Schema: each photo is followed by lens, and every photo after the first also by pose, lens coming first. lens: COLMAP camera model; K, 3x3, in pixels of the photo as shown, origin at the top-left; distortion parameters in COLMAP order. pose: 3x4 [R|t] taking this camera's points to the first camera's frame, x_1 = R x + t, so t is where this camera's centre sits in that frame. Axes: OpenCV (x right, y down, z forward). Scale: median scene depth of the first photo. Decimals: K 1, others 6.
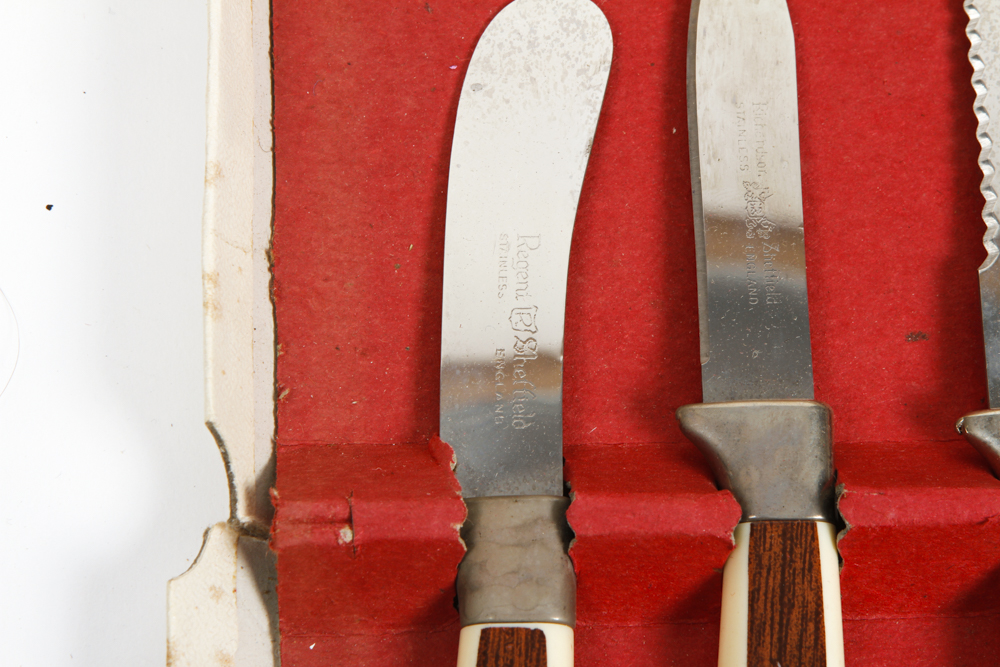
lens RADIAL K [[3197.6, 0, 506.8], [0, 3197.6, 341.3], [0, 0, 1]] dist [0.352829, 0.000000]
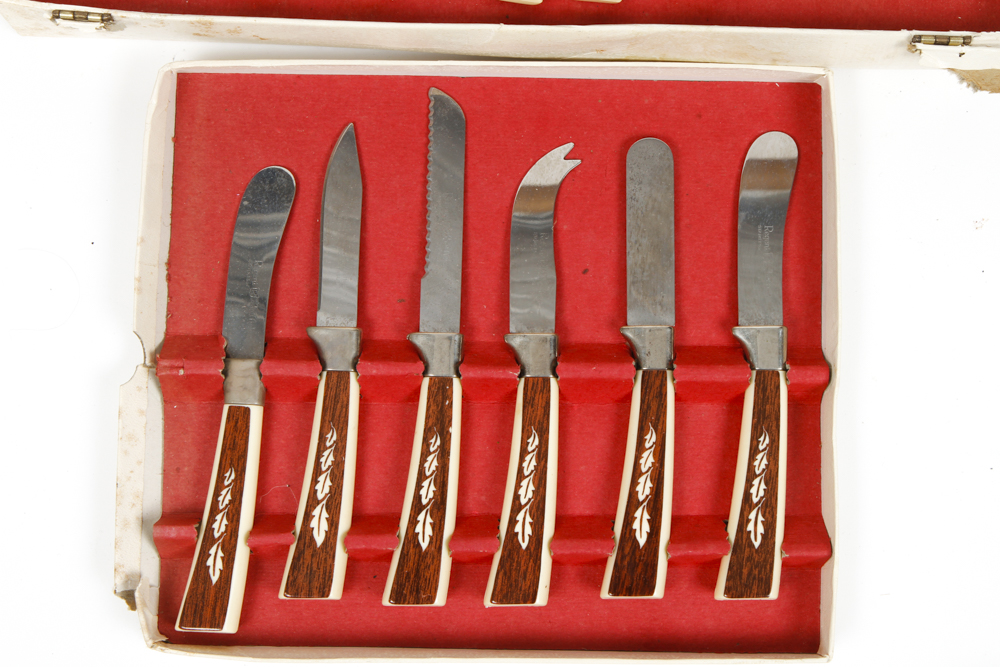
lens RADIAL K [[1848.6, 0, 508.5], [0, 1848.6, 335.2], [0, 0, 1]] dist [-0.024117, 0.000000]
pose [[0.994547, 0.044265, -0.094429, 0.375249], [-0.027242, 0.984284, 0.174478, -0.254593], [0.100669, -0.170954, 0.980123, -0.552147]]
